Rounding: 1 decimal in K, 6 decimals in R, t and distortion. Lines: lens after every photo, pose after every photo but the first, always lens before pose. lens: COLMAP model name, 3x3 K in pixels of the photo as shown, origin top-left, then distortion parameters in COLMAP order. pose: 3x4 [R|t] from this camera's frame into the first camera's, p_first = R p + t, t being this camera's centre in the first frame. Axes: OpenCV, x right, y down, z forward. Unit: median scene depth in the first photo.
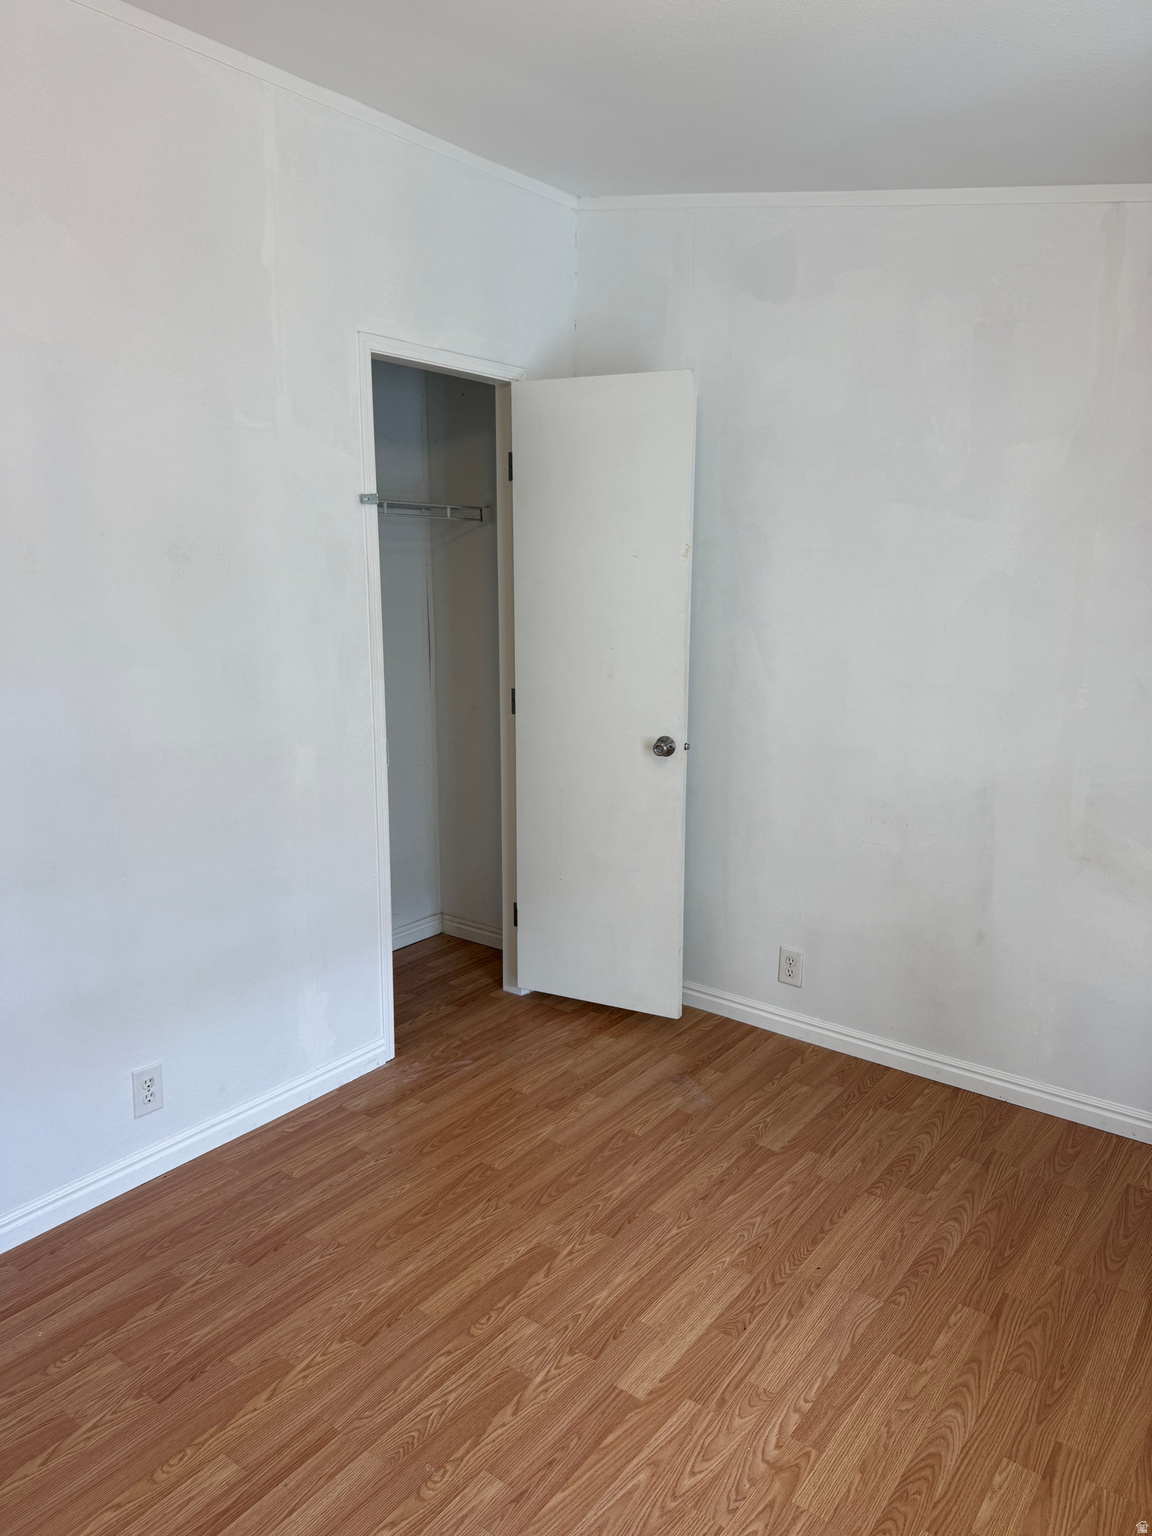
lens RADIAL K [[1098.5, 0, 571.3], [0, 1098.5, 762.6], [0, 0, 1]] dist [0.064097, -0.057395]
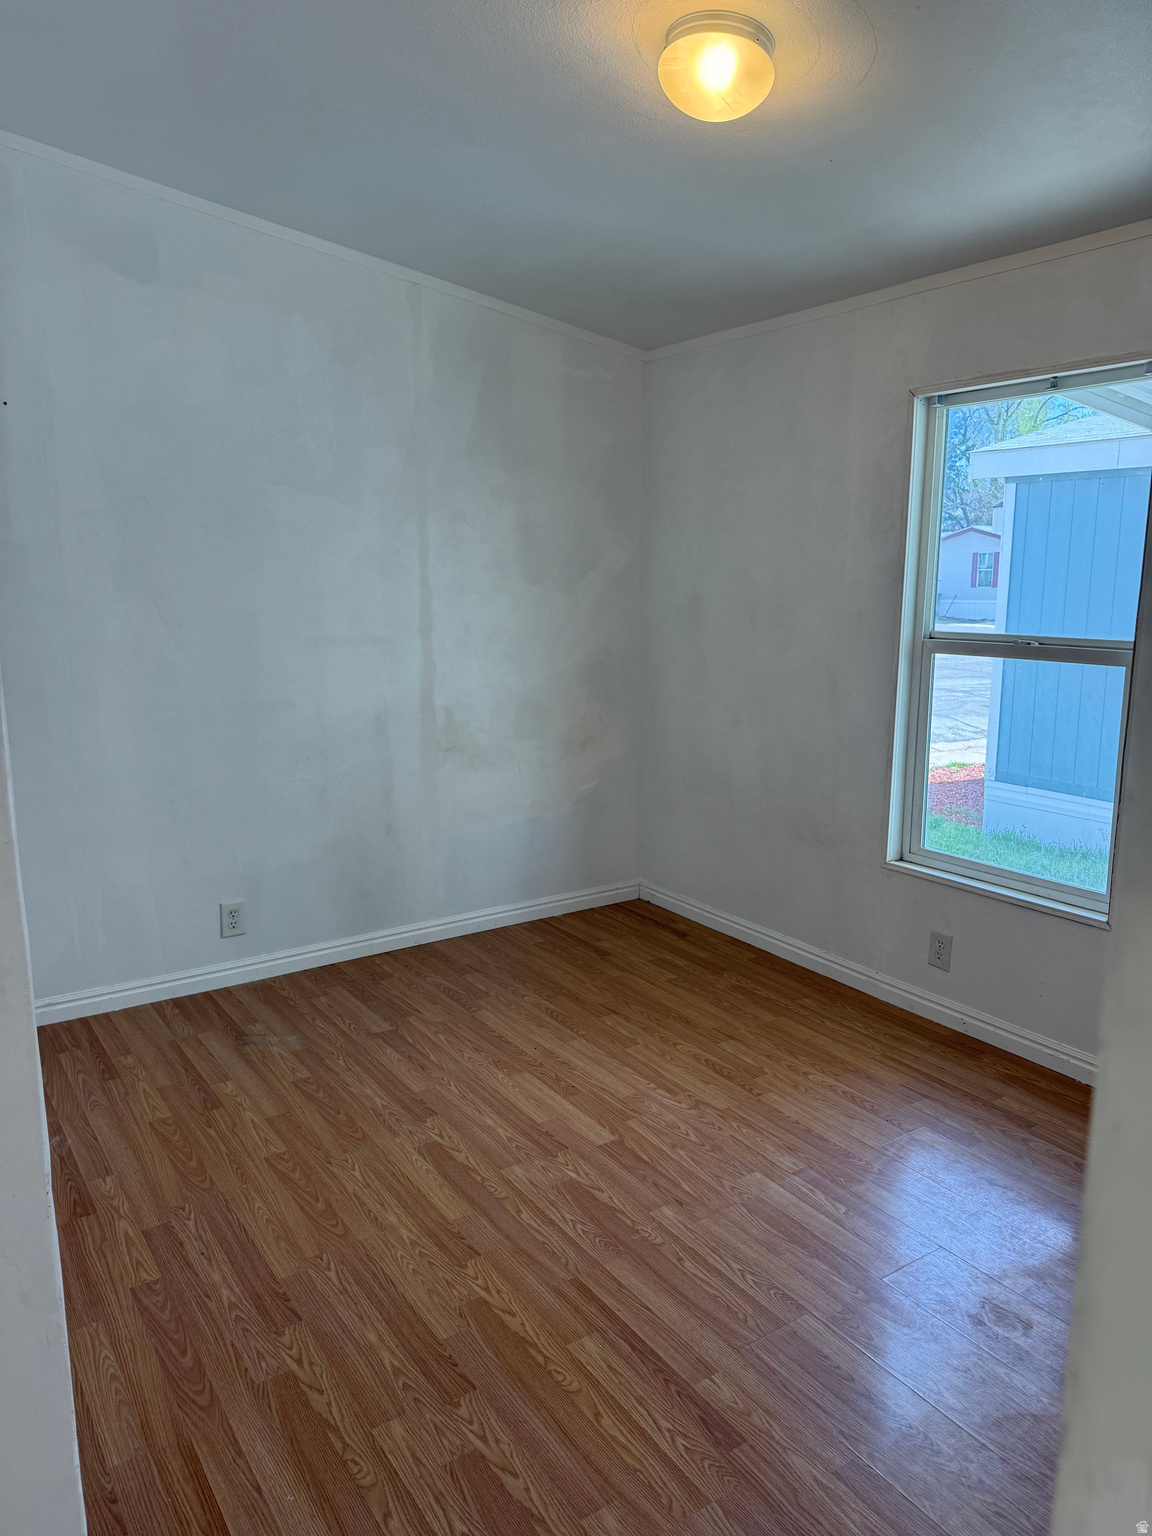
lens RADIAL K [[1086.8, 0, 570.2], [0, 1086.8, 770.5], [0, 0, 1]] dist [0.061786, -0.058632]
pose [[0.336514, -0.186137, 0.923099, -0.938873], [0.193394, 0.973035, 0.125705, -0.036176], [-0.921606, 0.136220, 0.363438, 0.432611]]
